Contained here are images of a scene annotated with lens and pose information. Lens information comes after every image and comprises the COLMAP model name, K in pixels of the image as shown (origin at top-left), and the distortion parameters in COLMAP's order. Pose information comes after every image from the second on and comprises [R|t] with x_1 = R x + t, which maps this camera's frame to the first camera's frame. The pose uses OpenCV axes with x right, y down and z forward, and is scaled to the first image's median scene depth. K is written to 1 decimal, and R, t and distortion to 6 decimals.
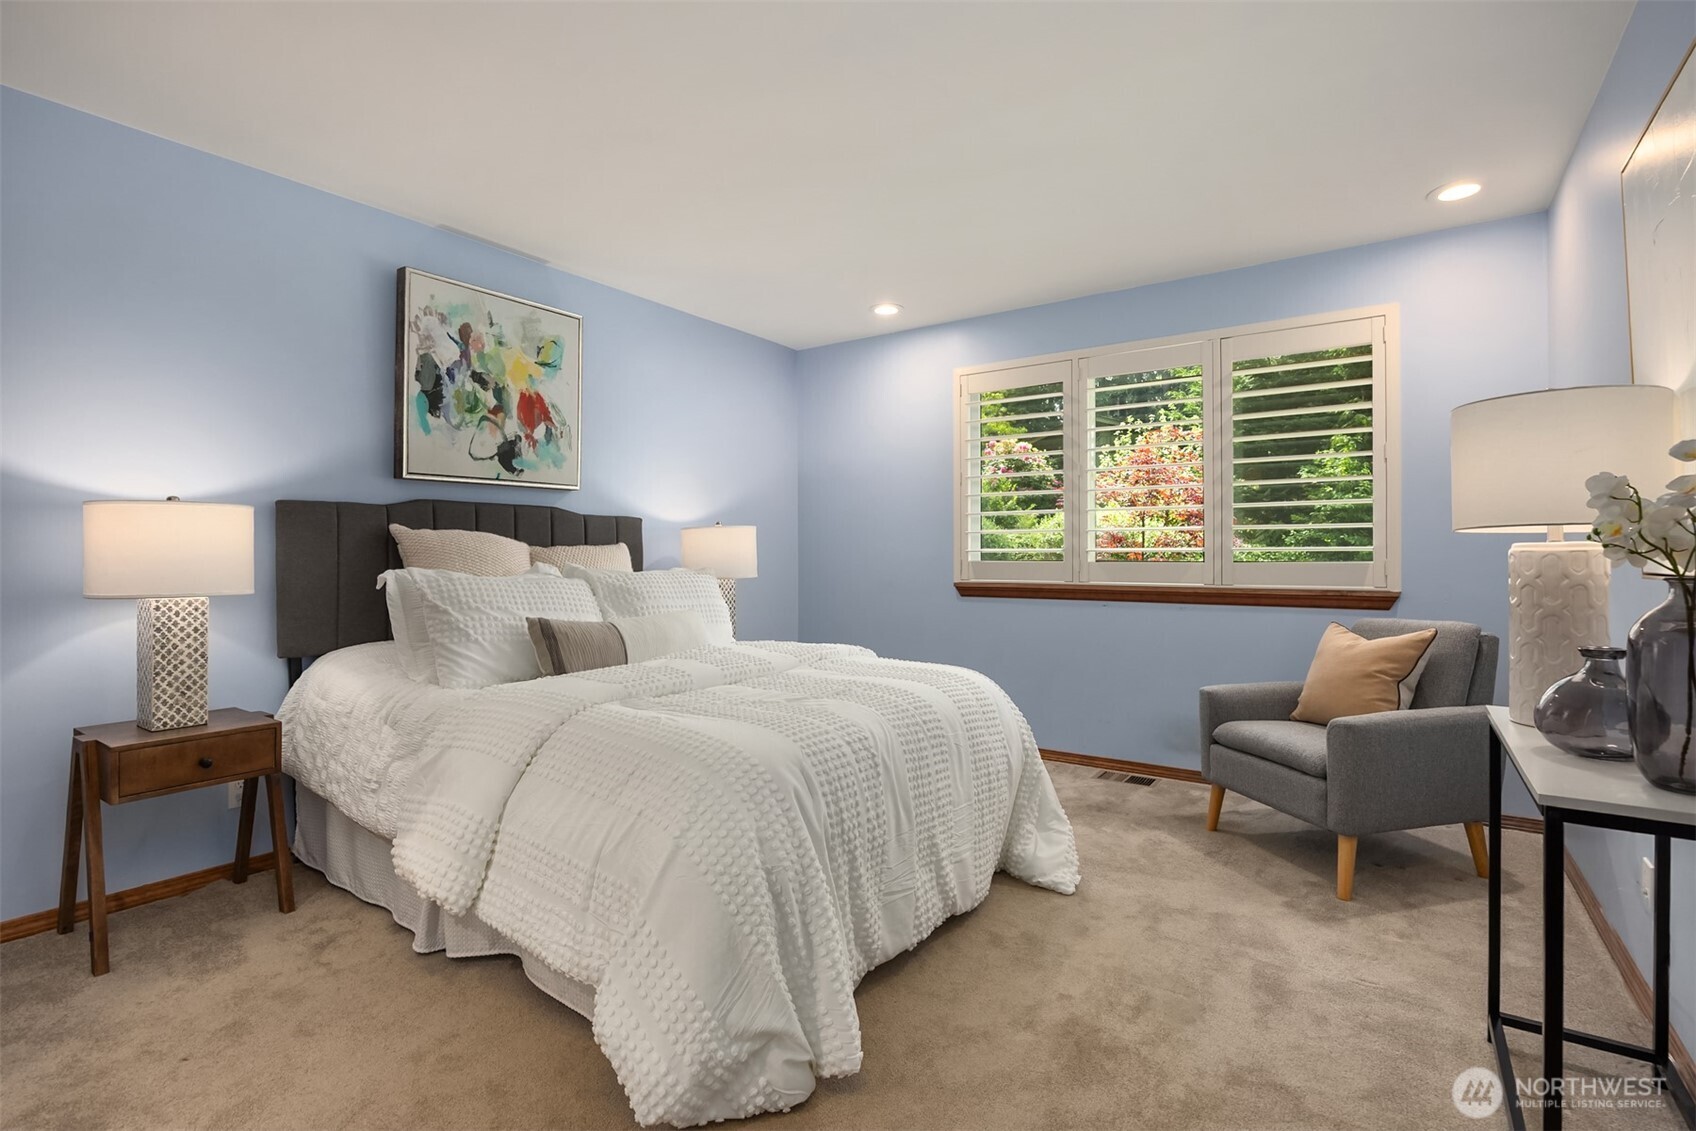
lens RADIAL K [[803.5, 0, 849.4], [0, 803.5, 547.2], [0, 0, 1]] dist [-0.015395, 0.000712]
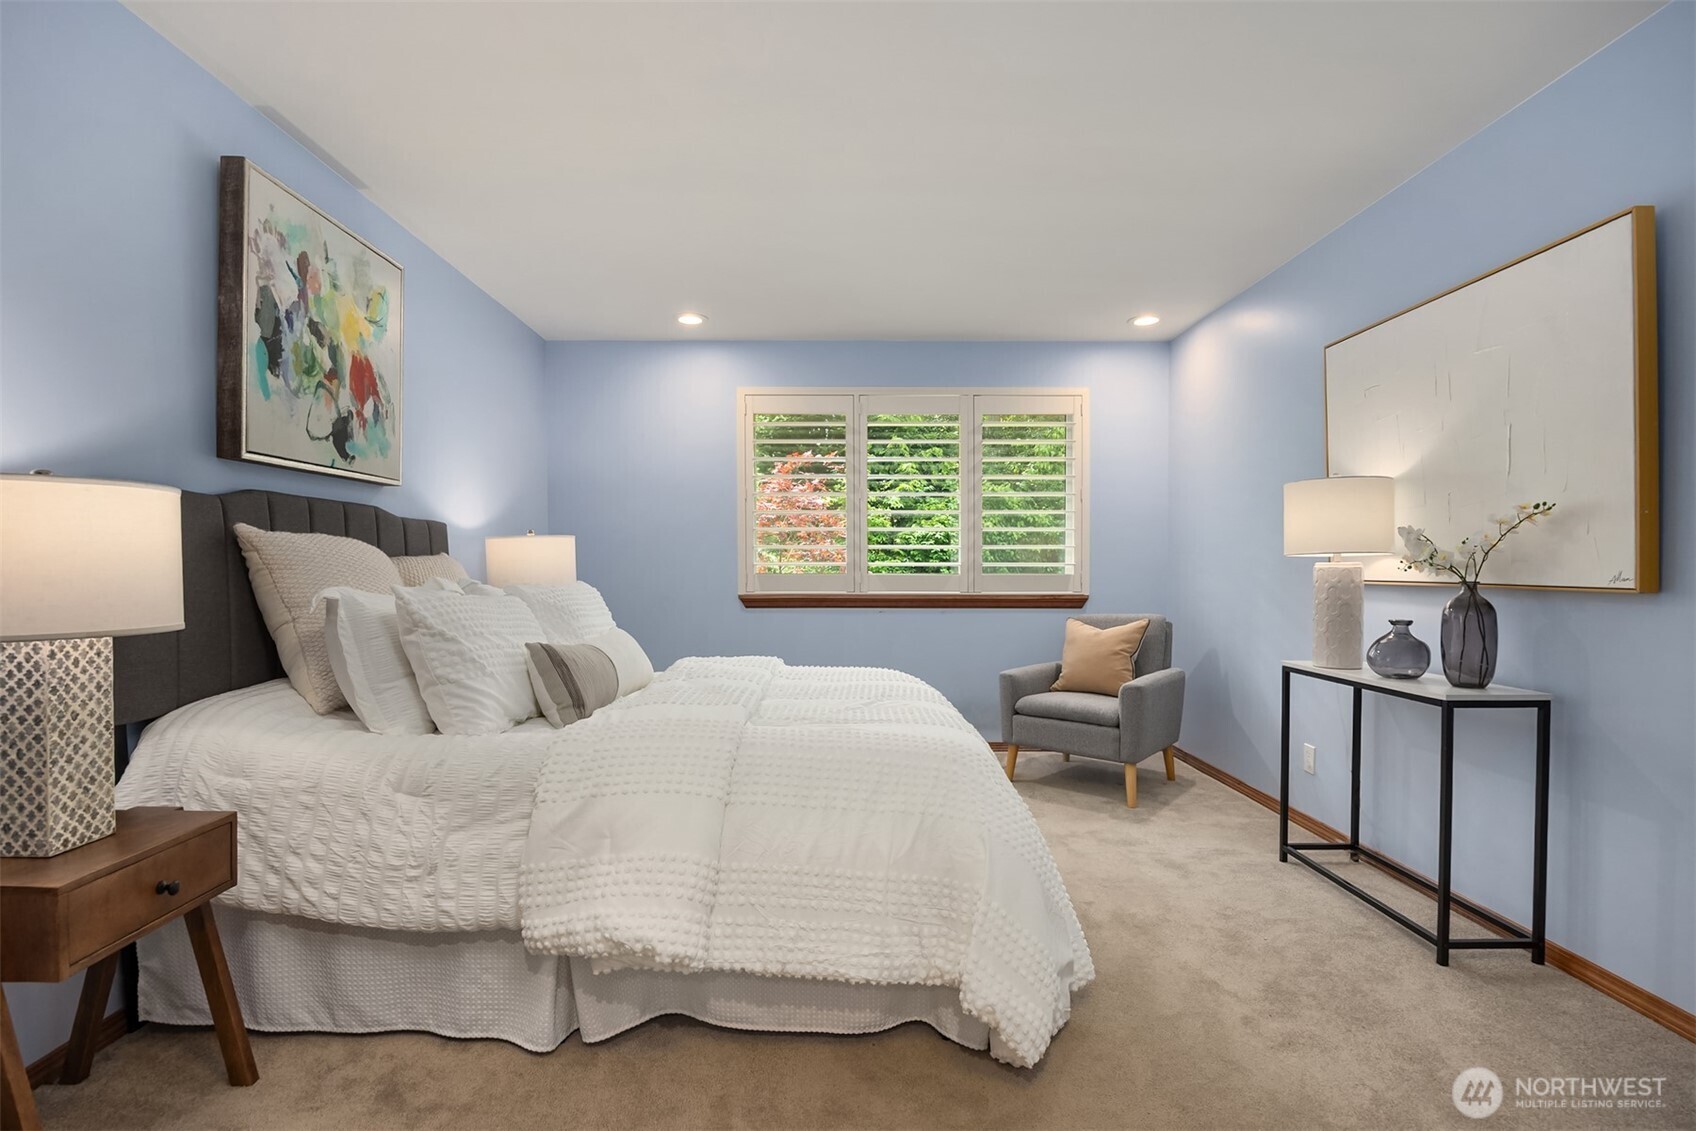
lens RADIAL K [[803.5, 0, 847.8], [0, 803.5, 581.2], [0, 0, 1]] dist [-0.015395, 0.000712]
pose [[0.809945, -0.007731, 0.586455, -0.549903], [-0.007585, 0.999691, 0.023655, 0.001270], [-0.586457, -0.023608, 0.809636, 0.116828]]
